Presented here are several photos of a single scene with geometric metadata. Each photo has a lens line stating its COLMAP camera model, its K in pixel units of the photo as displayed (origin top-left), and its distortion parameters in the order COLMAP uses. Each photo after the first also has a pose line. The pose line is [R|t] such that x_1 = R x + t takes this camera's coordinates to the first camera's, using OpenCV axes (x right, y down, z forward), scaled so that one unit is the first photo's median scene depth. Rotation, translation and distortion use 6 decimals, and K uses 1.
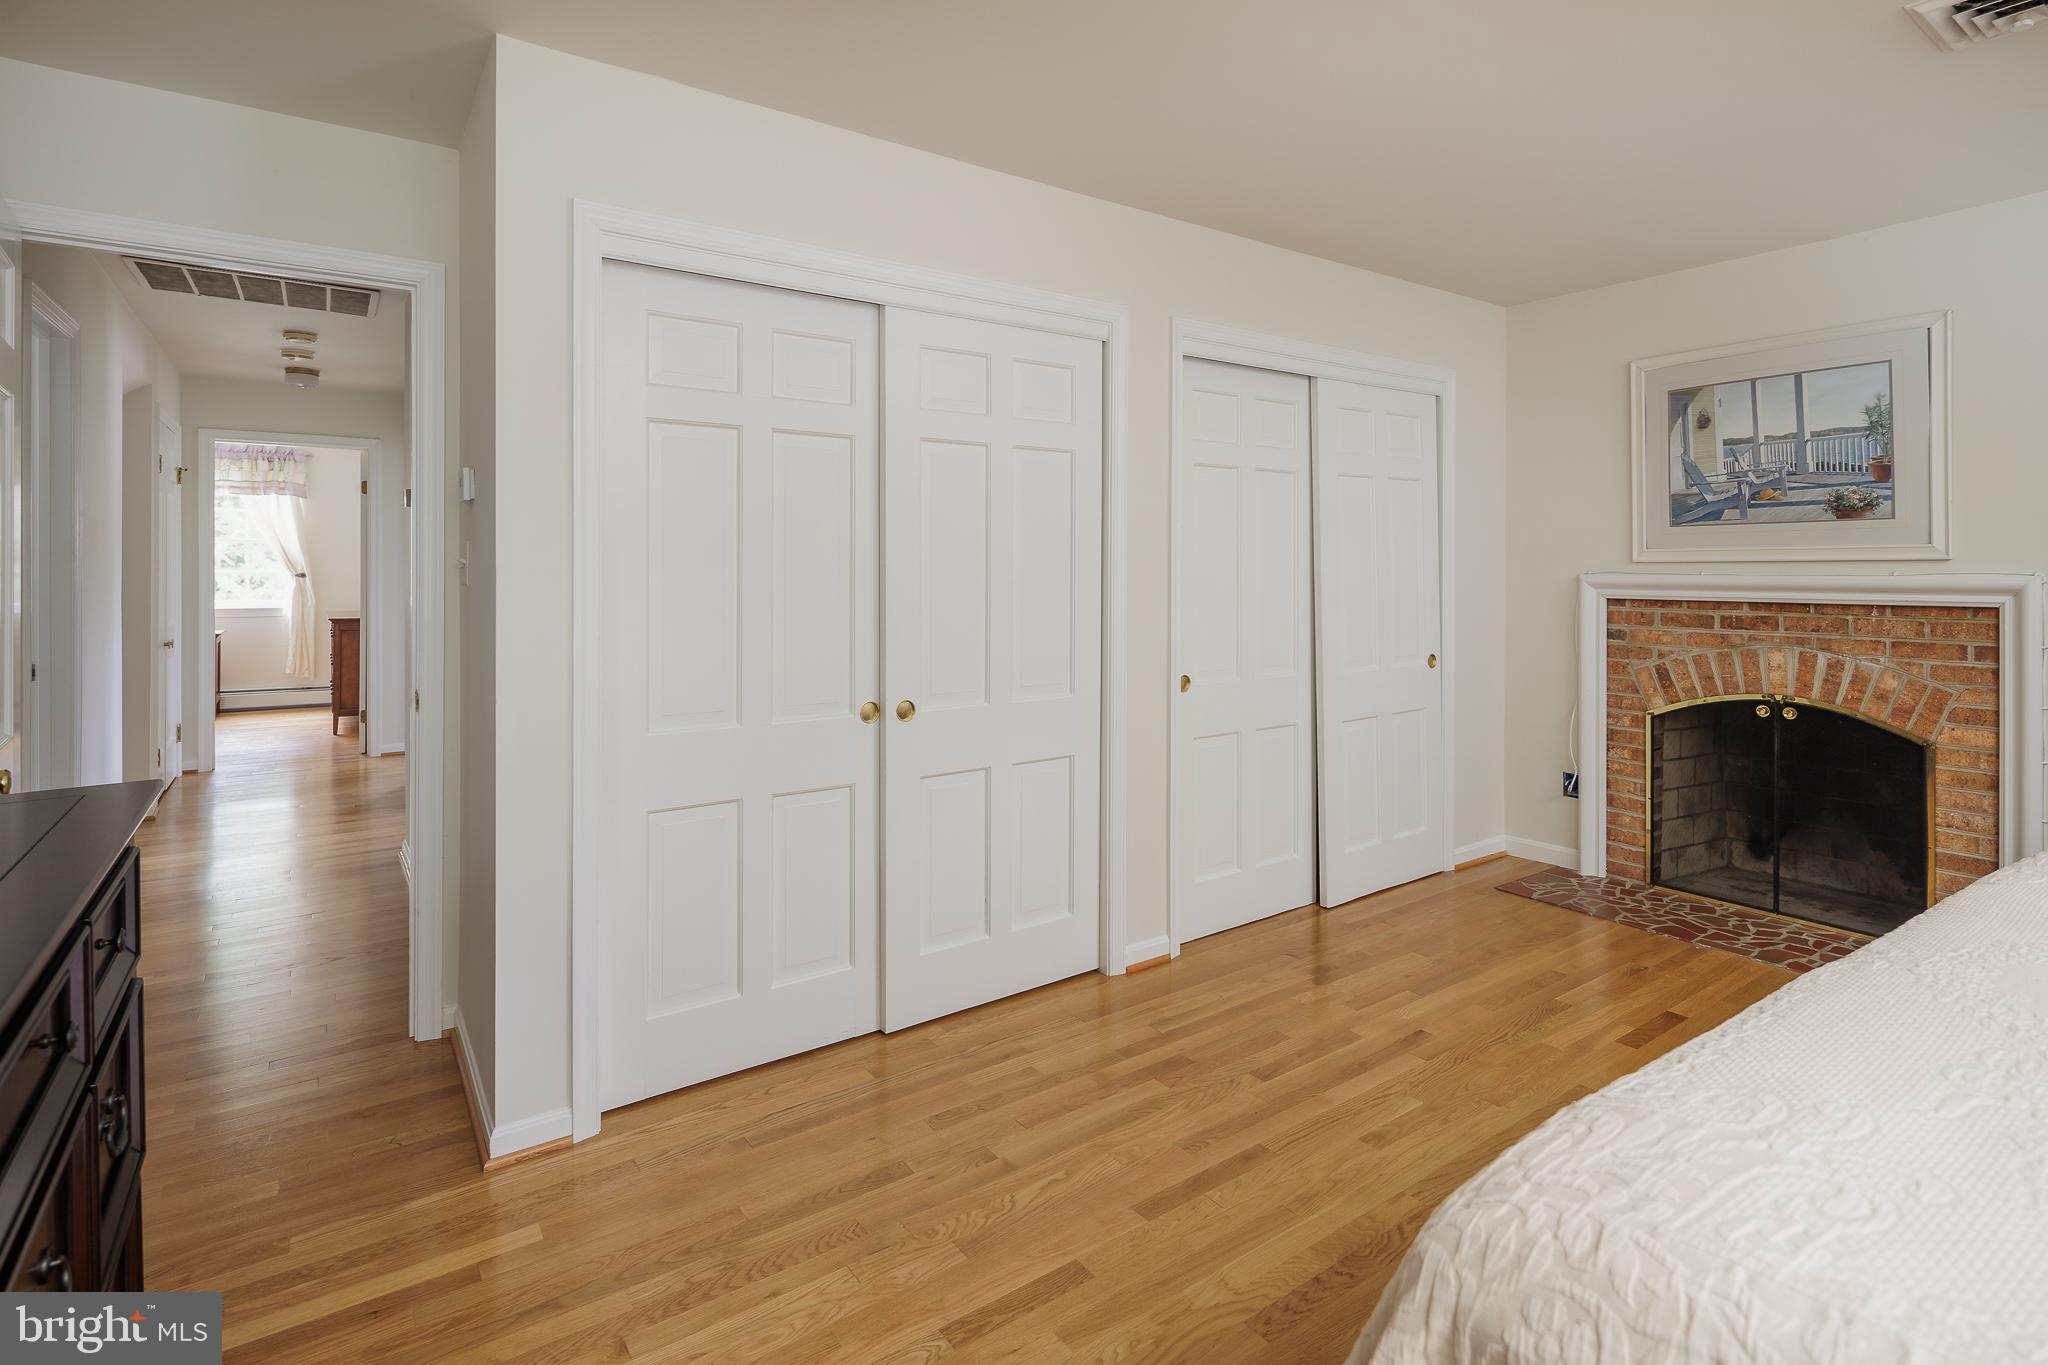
lens RADIAL K [[998.0, 0, 1019.8], [0, 998.0, 694.7], [0, 0, 1]] dist [-0.002429, -0.001843]
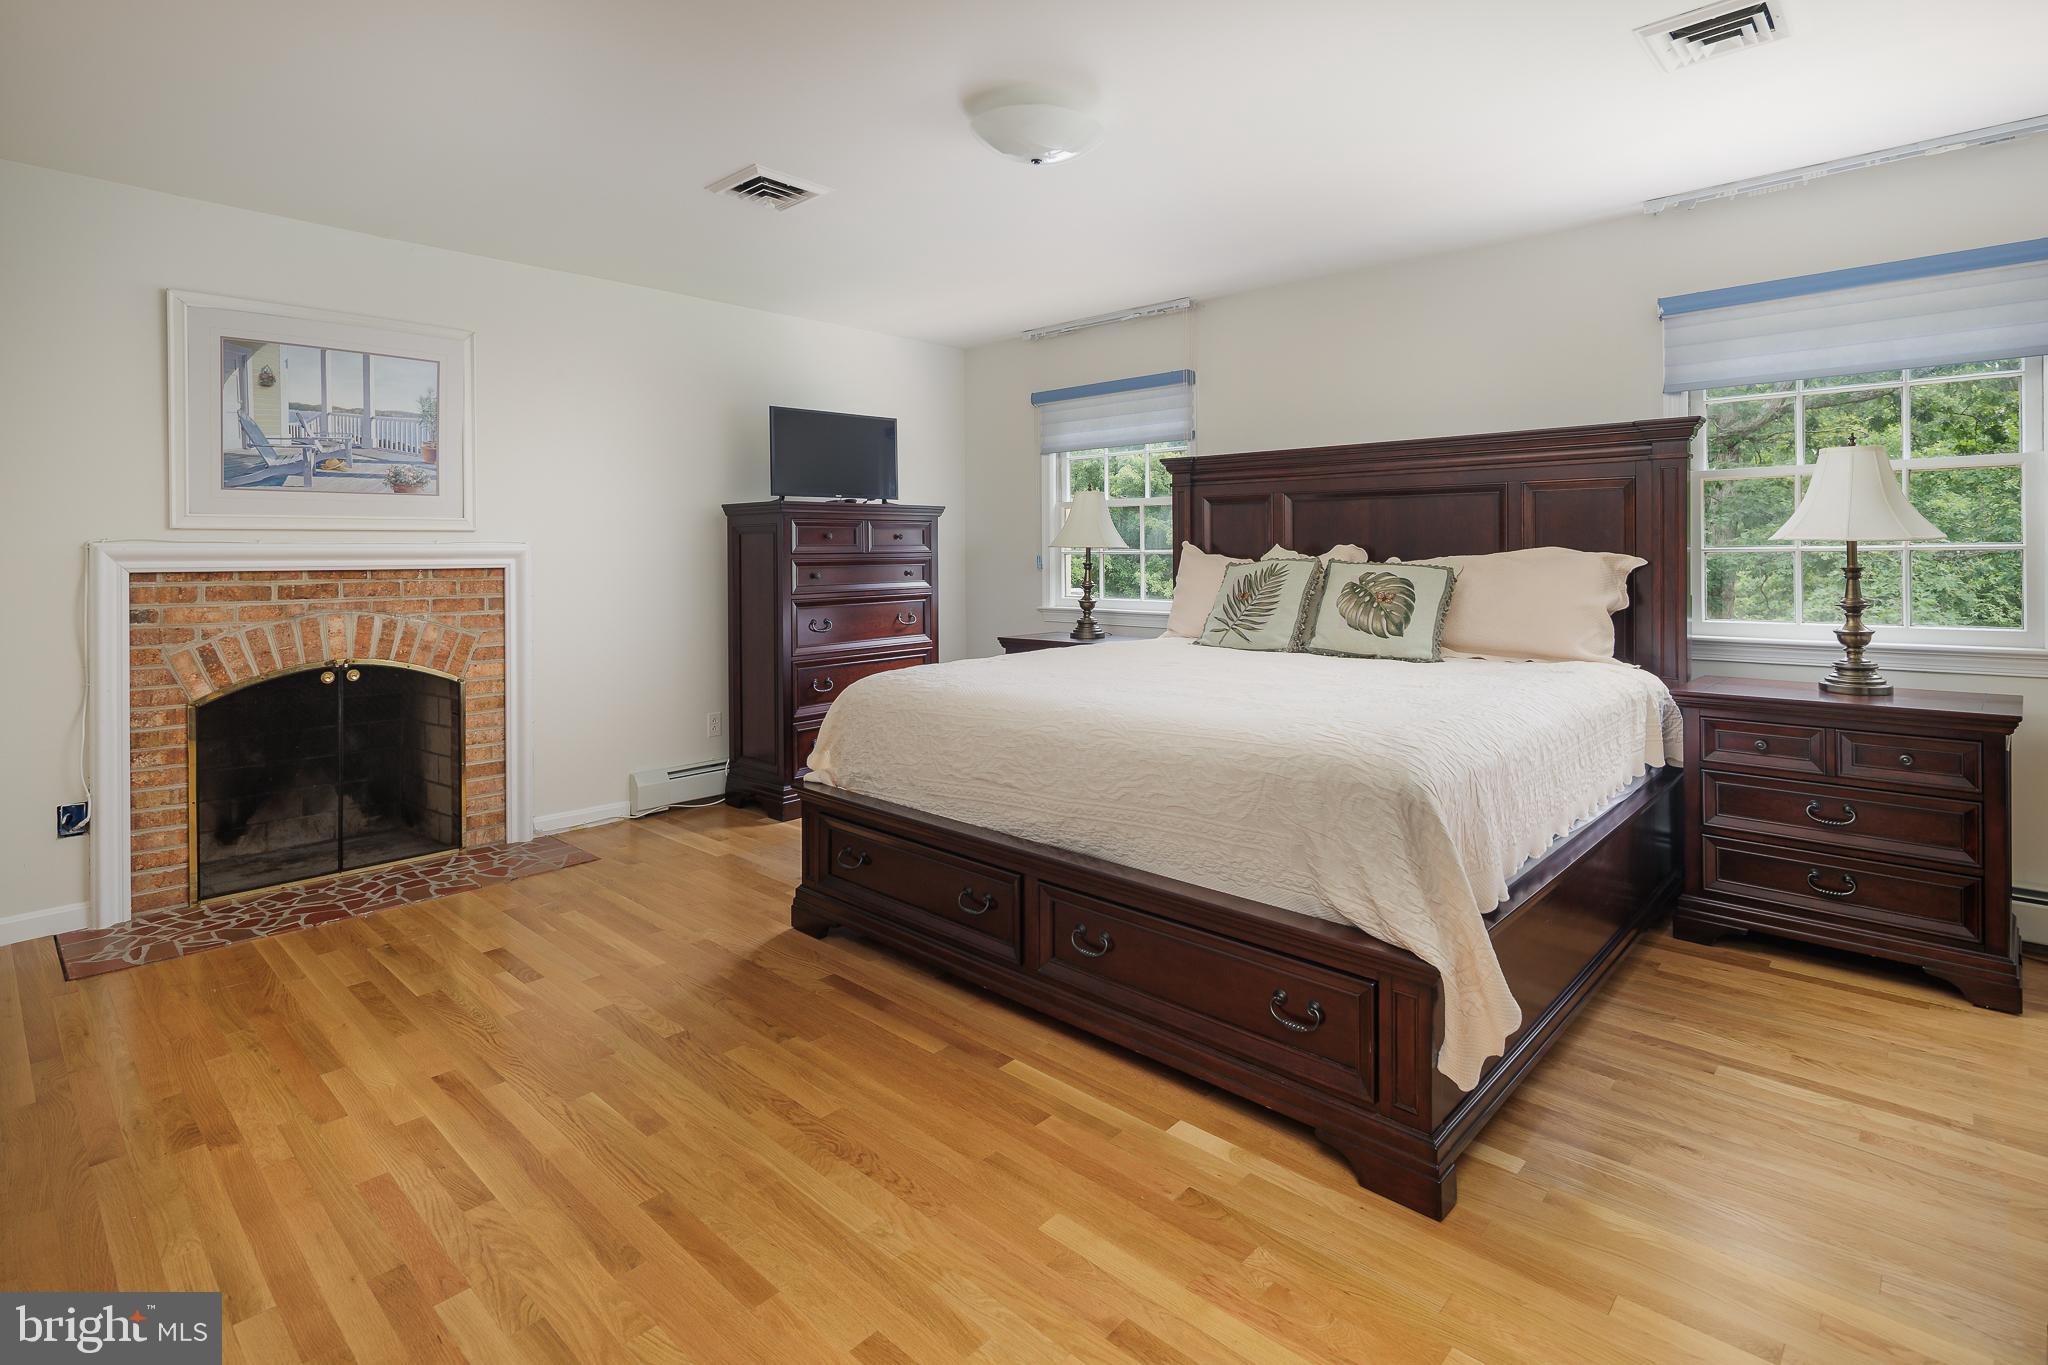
lens RADIAL K [[998.0, 0, 1017.3], [0, 998.0, 667.5], [0, 0, 1]] dist [-0.002429, -0.001843]
pose [[-0.210475, -0.111059, 0.971270, -0.398649], [0.125571, 0.982225, 0.139523, -0.048600], [-0.969501, 0.151330, -0.192788, 0.526156]]
